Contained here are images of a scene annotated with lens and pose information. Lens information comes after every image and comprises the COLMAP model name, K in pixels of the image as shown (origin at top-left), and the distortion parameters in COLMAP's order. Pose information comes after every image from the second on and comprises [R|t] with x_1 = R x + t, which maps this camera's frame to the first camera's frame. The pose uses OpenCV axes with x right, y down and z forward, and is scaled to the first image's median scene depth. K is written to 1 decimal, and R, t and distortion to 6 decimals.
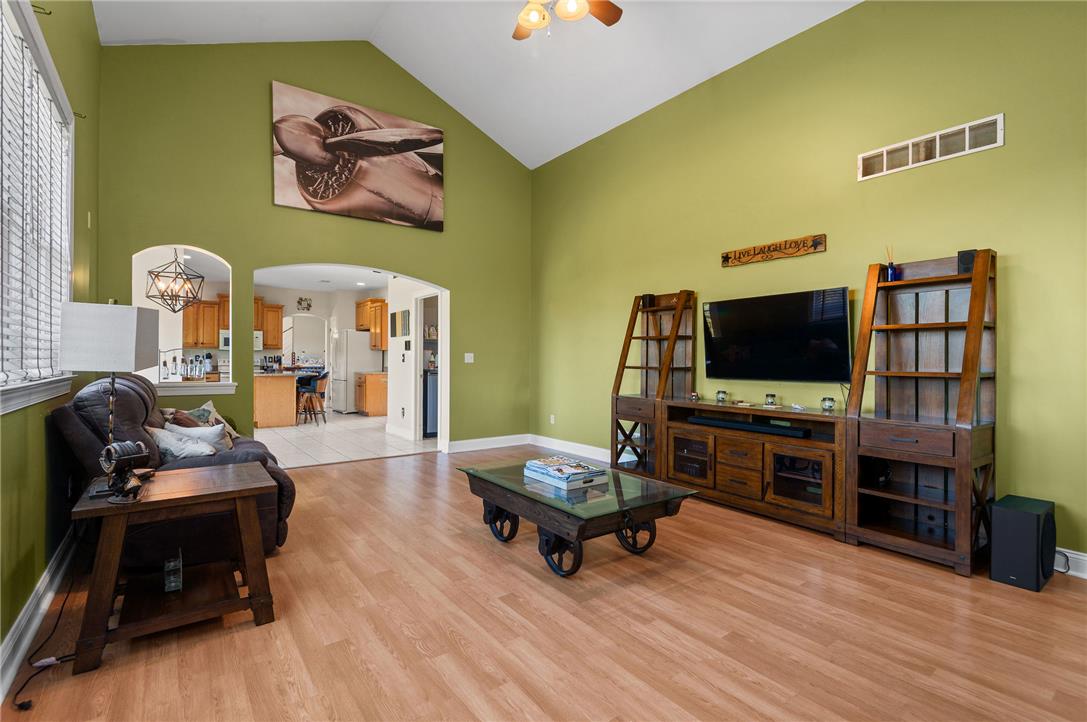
lens RADIAL K [[510.4, 0, 542.3], [0, 510.4, 361.3], [0, 0, 1]] dist [0.019932, -0.009310]
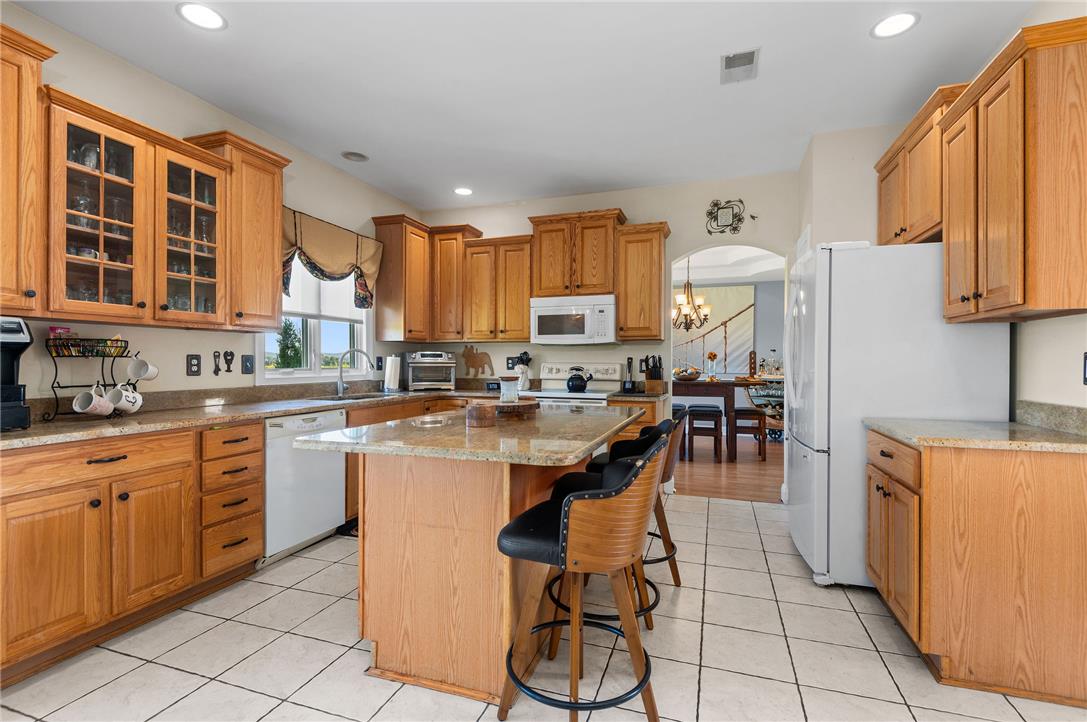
lens RADIAL K [[510.4, 0, 543.4], [0, 510.4, 363.6], [0, 0, 1]] dist [0.019932, -0.009310]
pose [[0.569341, 0.001162, -0.822101, -0.251824], [-0.002306, 0.999997, -0.000184, -0.005303], [0.822098, 0.002000, 0.569342, 0.731349]]
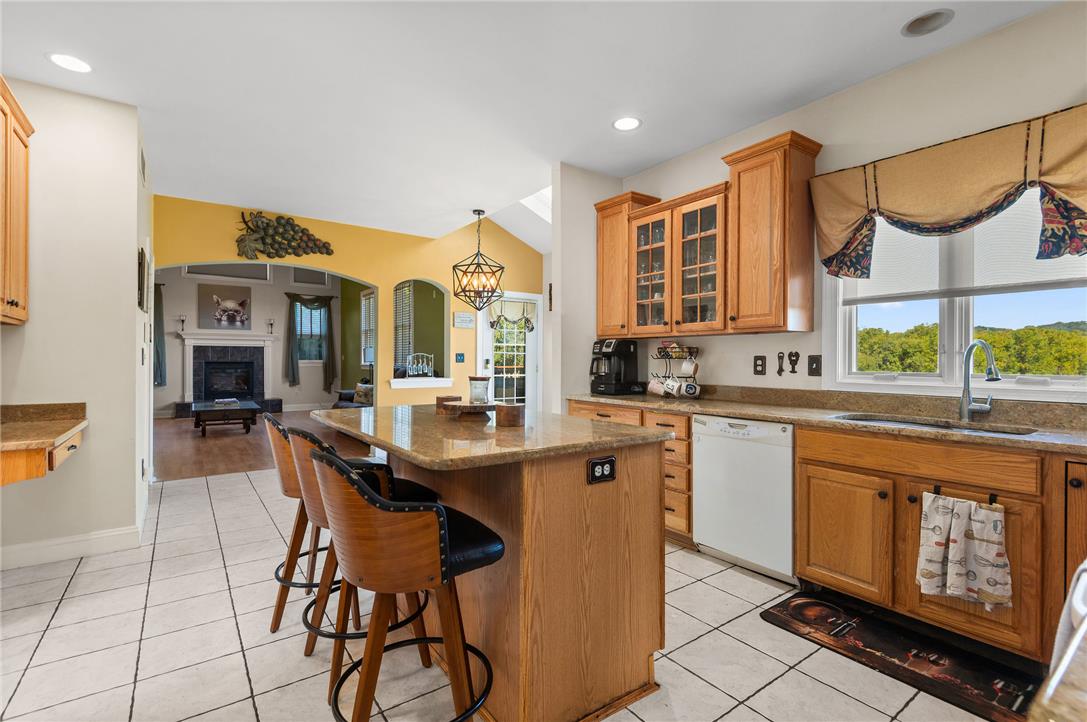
lens RADIAL K [[510.4, 0, 550.2], [0, 510.4, 359.1], [0, 0, 1]] dist [0.019932, -0.009310]
pose [[-0.999893, -0.006996, 0.012864, -0.630671], [-0.006966, 0.999973, 0.002384, -0.009603], [-0.012880, 0.002294, -0.999914, 1.285734]]
